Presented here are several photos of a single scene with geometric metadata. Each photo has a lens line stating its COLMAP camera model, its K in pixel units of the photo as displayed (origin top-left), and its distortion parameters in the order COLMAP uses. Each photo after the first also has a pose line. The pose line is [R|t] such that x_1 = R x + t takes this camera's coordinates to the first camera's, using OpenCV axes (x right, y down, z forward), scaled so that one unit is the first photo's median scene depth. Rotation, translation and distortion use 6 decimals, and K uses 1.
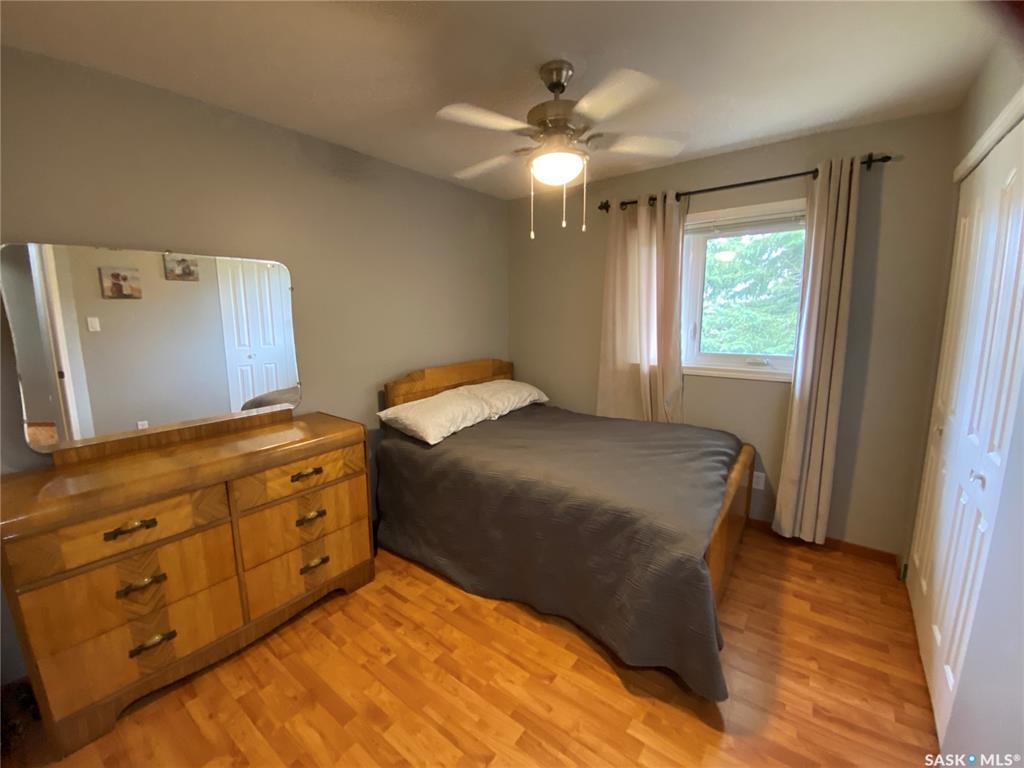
lens RADIAL K [[421.0, 0, 512.0], [0, 421.0, 384.0], [0, 0, 1]] dist [0.033198, -0.027828]
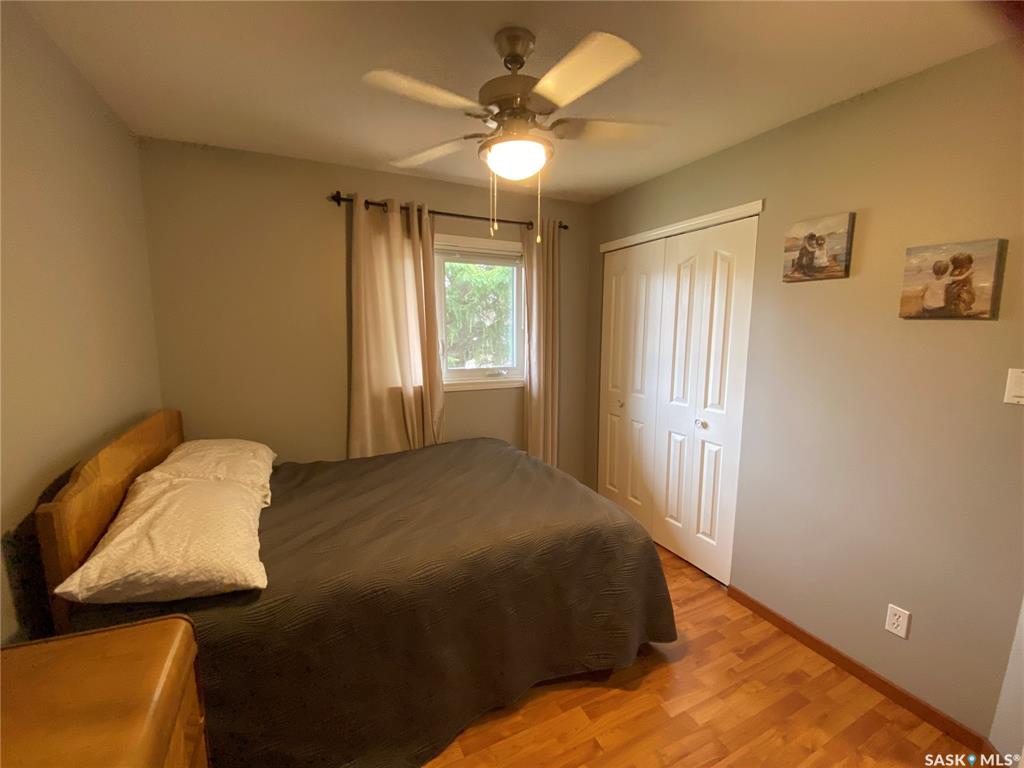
lens RADIAL K [[421.0, 0, 512.0], [0, 421.0, 384.0], [0, 0, 1]] dist [0.033198, -0.027828]
pose [[0.457006, -0.109719, 0.882671, -0.462813], [0.135646, 0.989352, 0.052749, -0.084320], [-0.879060, 0.095624, 0.467023, 0.450197]]
